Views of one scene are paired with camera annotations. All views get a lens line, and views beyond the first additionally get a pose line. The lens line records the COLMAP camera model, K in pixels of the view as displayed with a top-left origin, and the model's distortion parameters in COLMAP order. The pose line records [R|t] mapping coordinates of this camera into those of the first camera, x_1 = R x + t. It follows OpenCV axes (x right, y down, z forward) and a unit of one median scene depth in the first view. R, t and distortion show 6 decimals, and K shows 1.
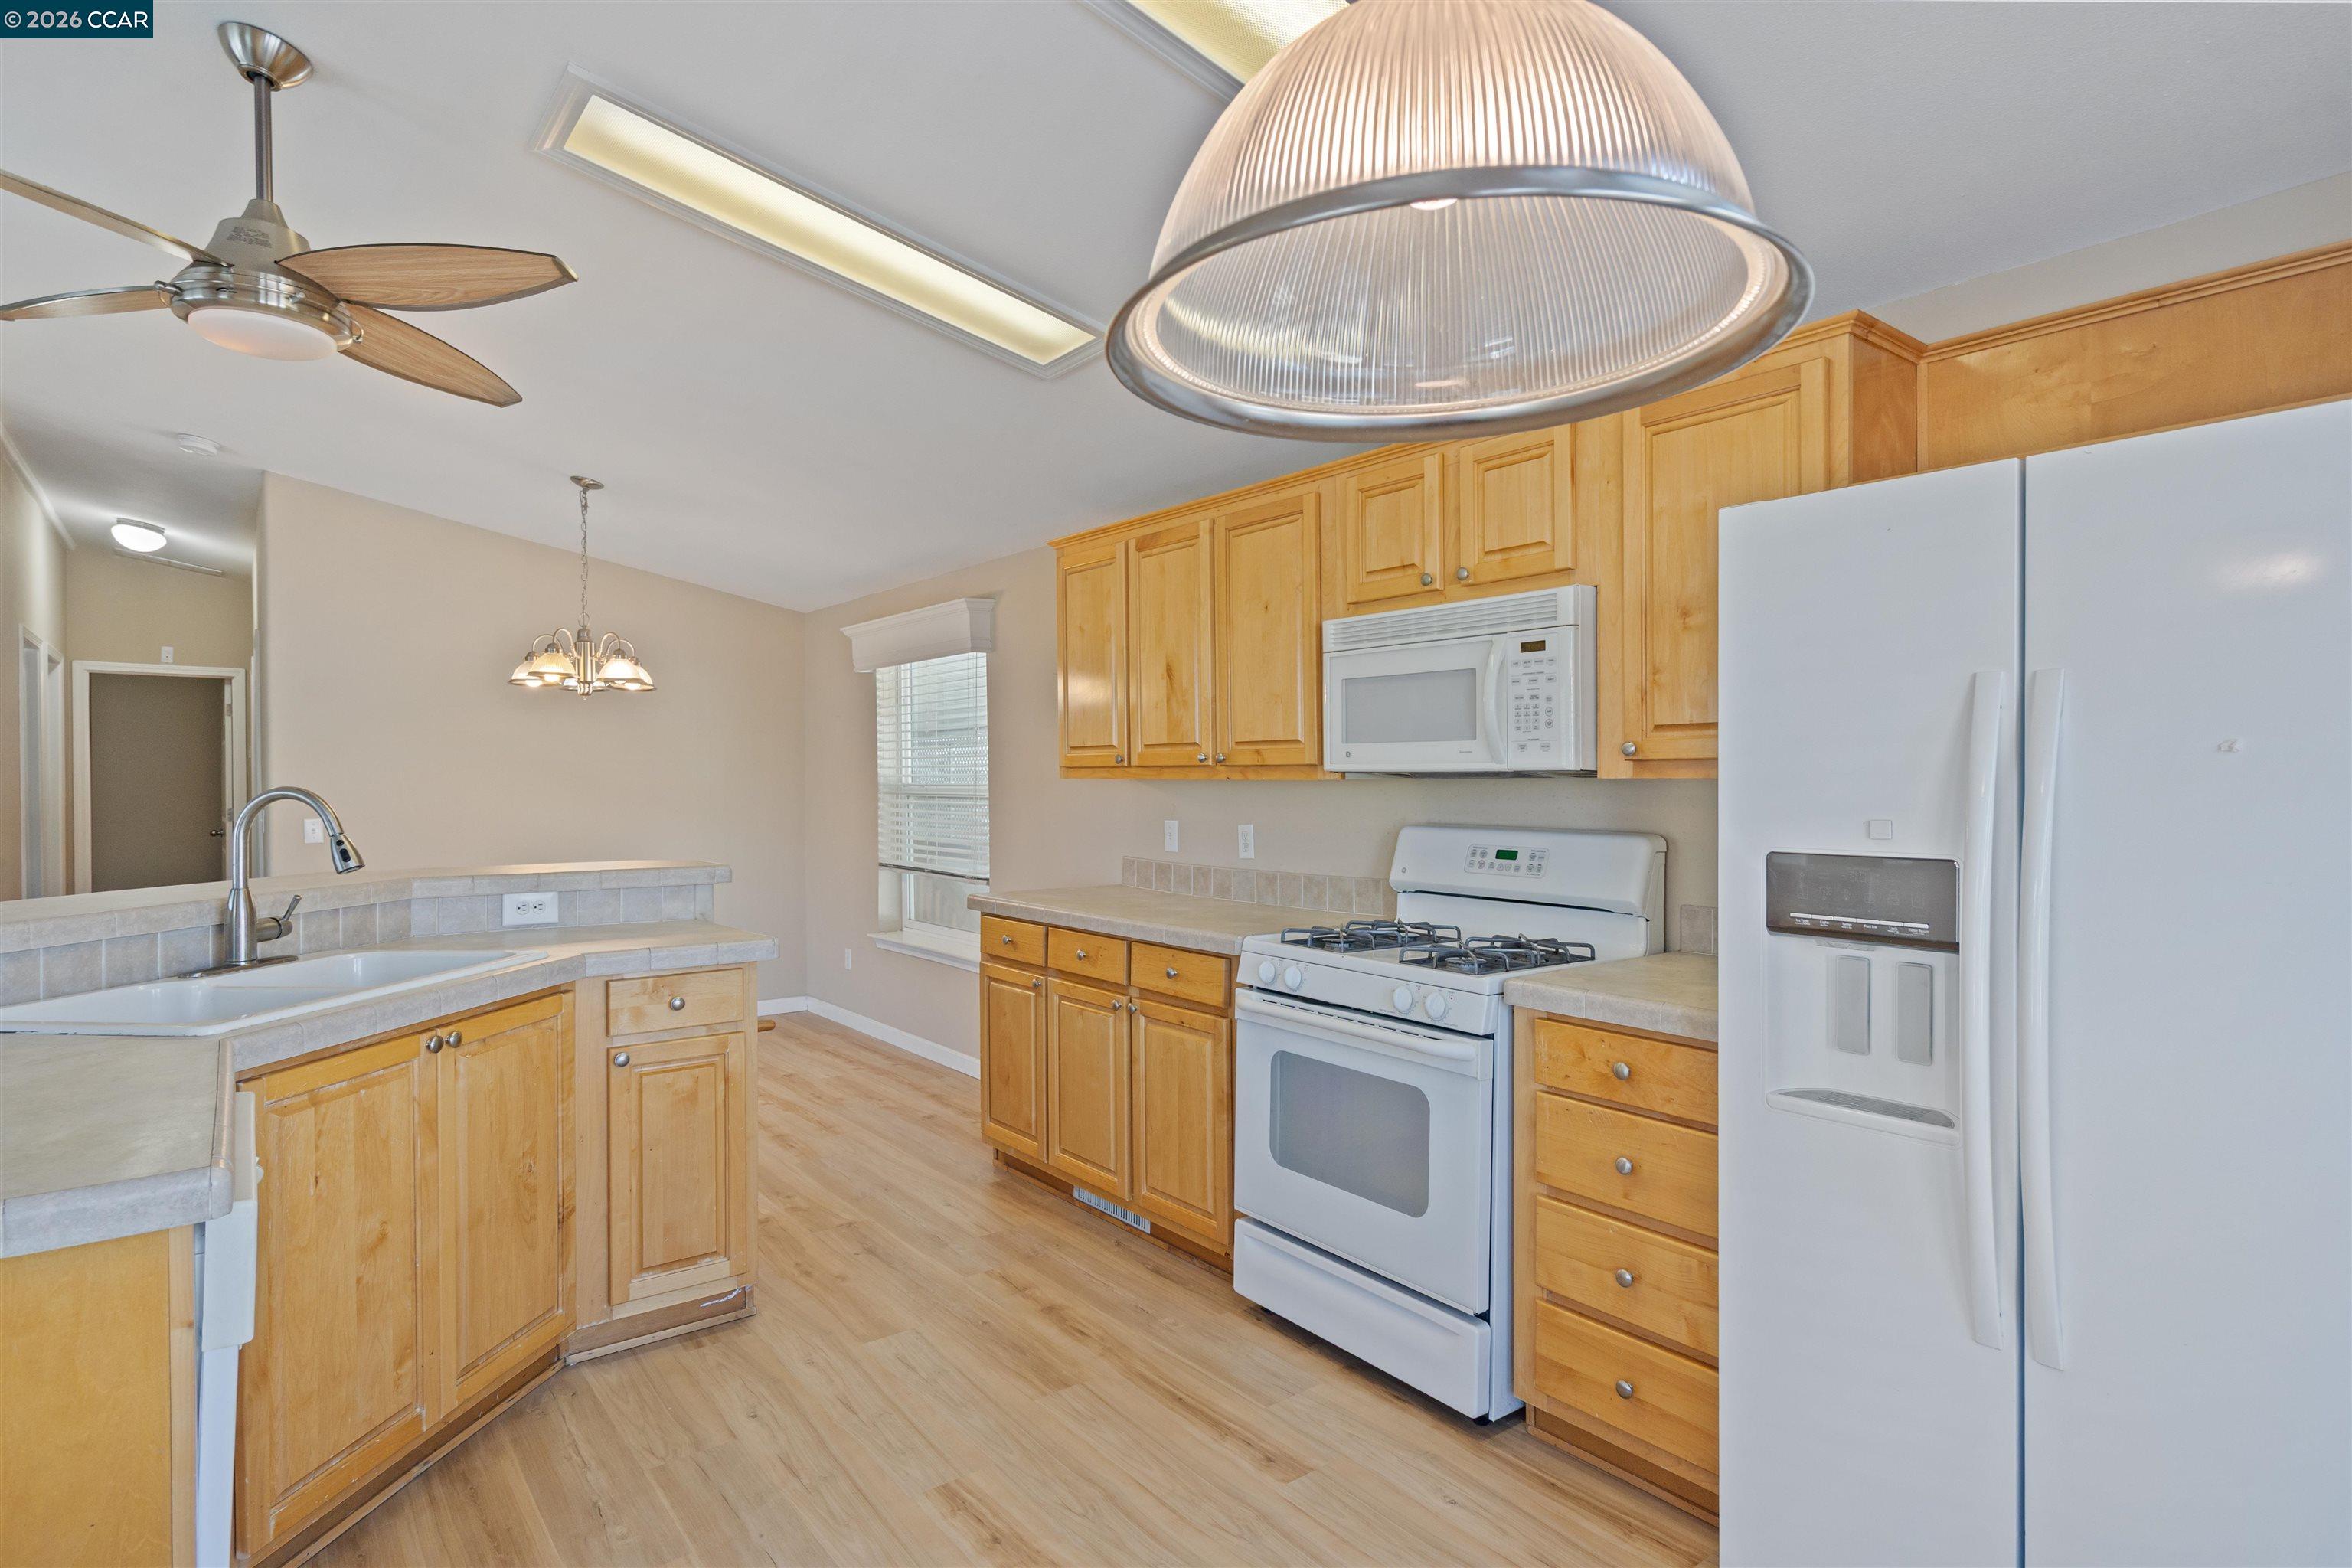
lens RADIAL K [[1219.7, 0, 1176.0], [0, 1219.7, 784.0], [0, 0, 1]] dist [0.004835, 0.000556]
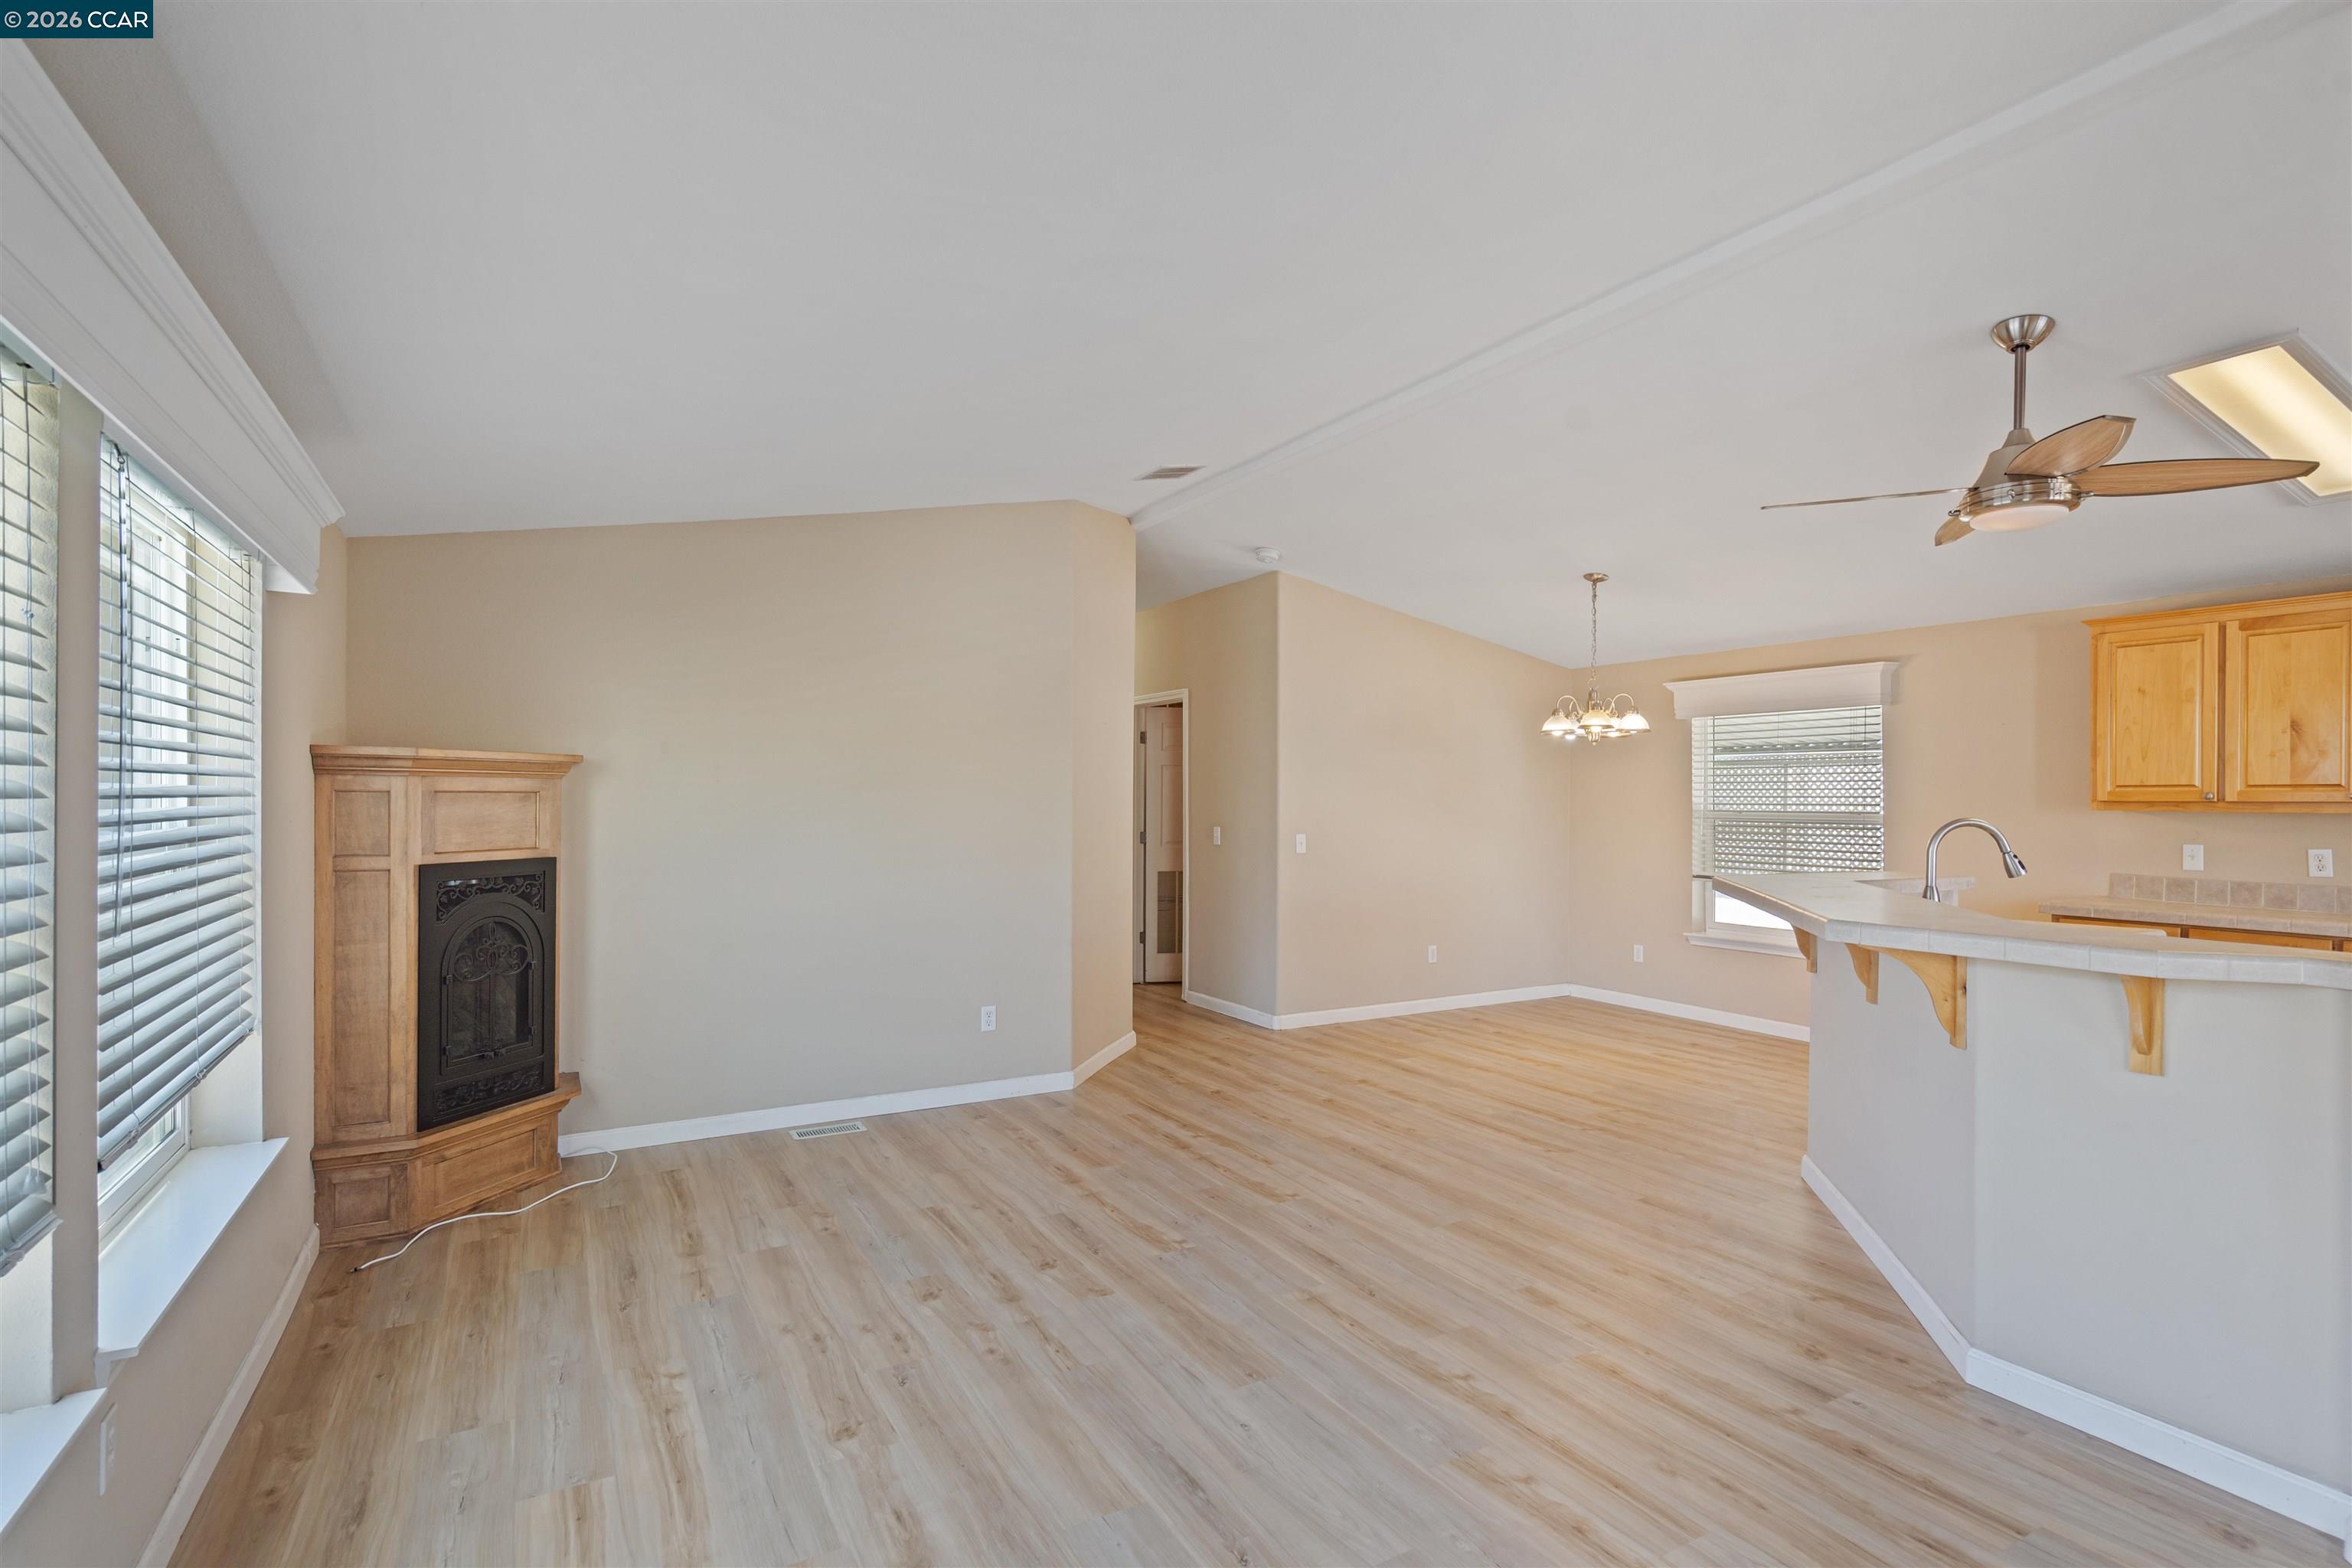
lens RADIAL K [[1133.9, 0, 1170.0], [0, 1133.9, 807.8], [0, 0, 1]] dist [0.002527, 0.000547]
pose [[0.988425, 0.005600, -0.151609, -1.186922], [-0.005149, 0.999981, 0.003369, -0.008382], [0.151625, -0.002550, 0.988435, -0.406763]]
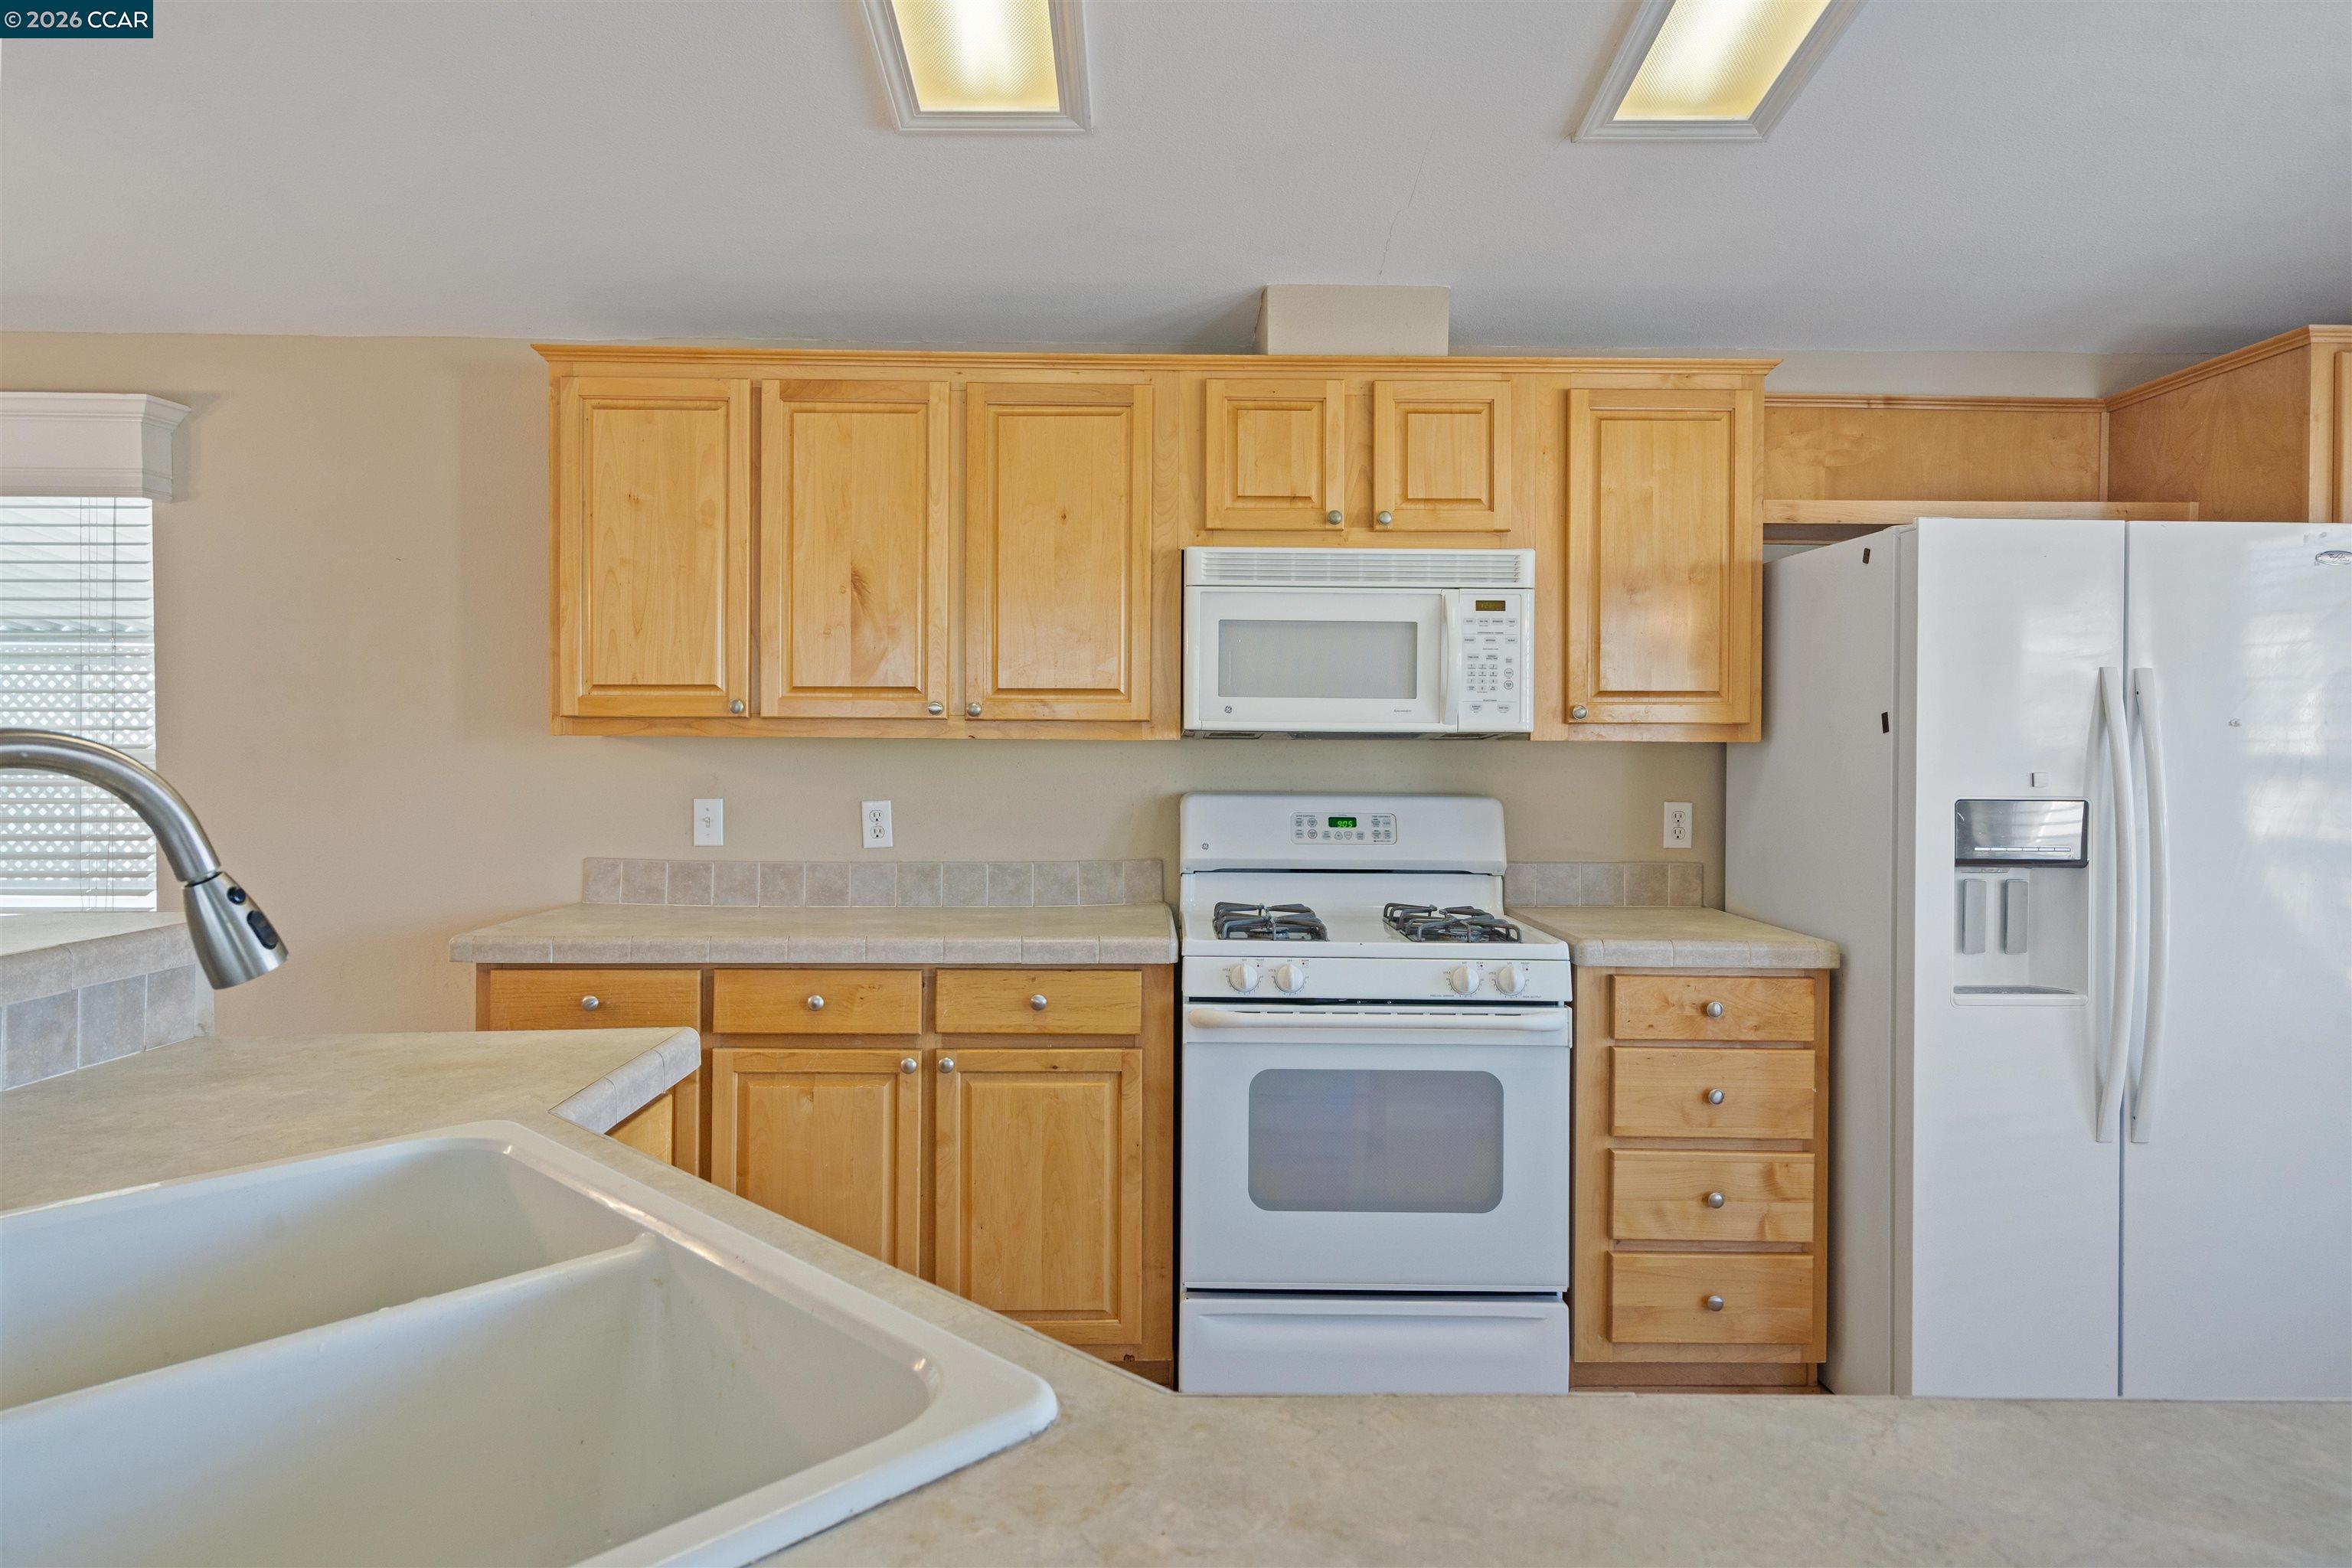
lens RADIAL K [[1435.5, 0, 1170.6], [0, 1435.5, 745.3], [0, 0, 1]] dist [0.006790, 0.001686]
pose [[0.601282, 0.005838, 0.799015, -0.677633], [-0.002117, 0.999981, -0.005712, 0.005856], [-0.799034, 0.001743, 0.601283, 0.440706]]
